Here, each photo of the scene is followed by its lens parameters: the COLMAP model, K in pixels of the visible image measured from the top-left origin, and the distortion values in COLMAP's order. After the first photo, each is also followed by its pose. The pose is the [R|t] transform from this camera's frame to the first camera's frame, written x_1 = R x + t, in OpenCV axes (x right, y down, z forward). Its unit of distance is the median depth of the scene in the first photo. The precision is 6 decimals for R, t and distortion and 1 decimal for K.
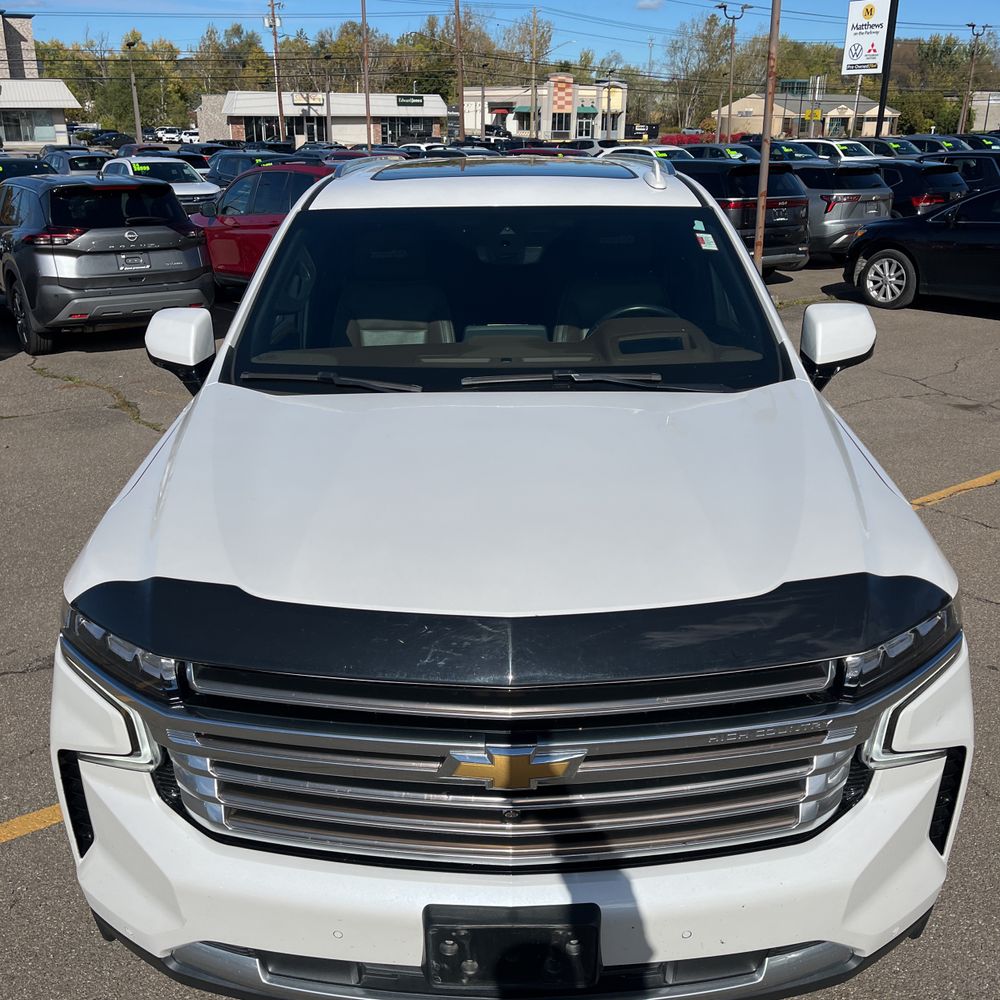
lens RADIAL K [[1012.9, 0, 494.0], [0, 1012.9, 501.5], [0, 0, 1]] dist [0.021527, 0.000000]
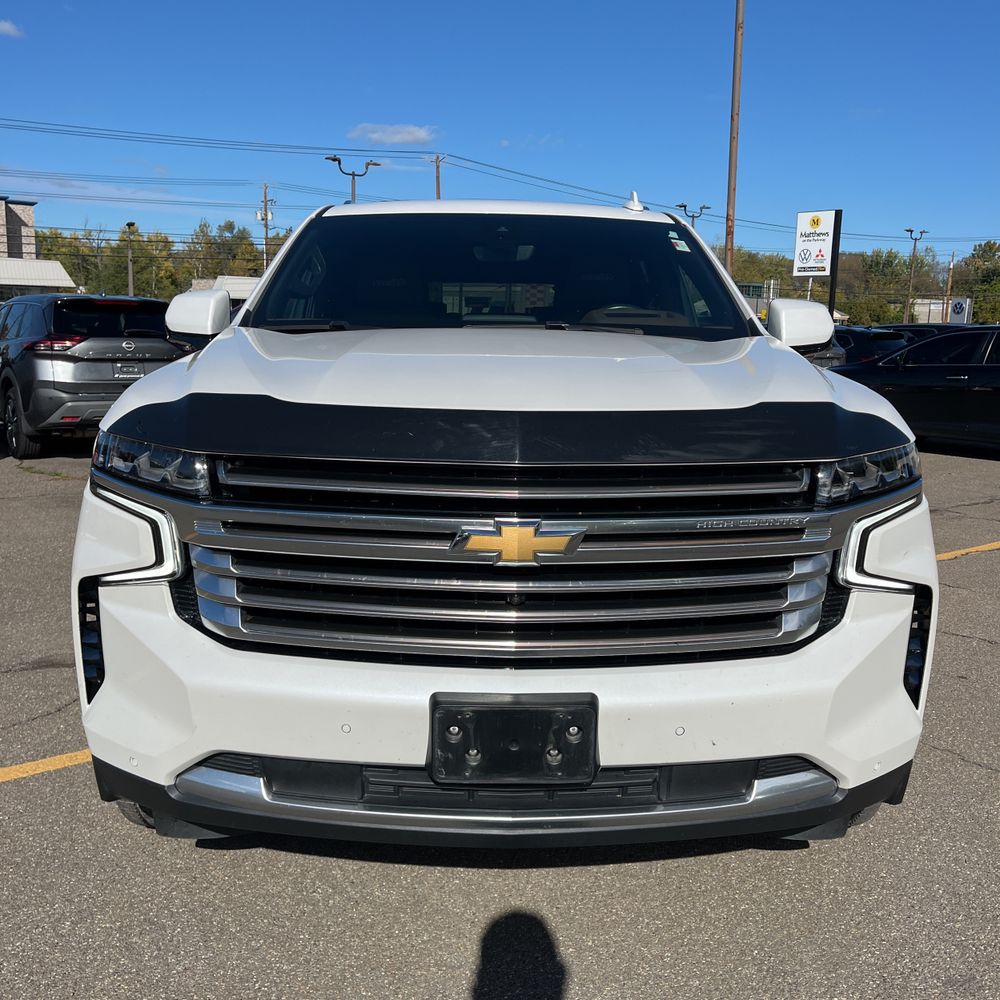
lens RADIAL K [[1012.9, 0, 503.4], [0, 1012.9, 489.2], [0, 0, 1]] dist [0.021527, 0.000000]
pose [[0.999132, 0.019595, 0.036757, -0.020724], [-0.012354, 0.982139, -0.187751, 0.217160], [-0.039780, 0.187134, 0.981529, -0.038391]]
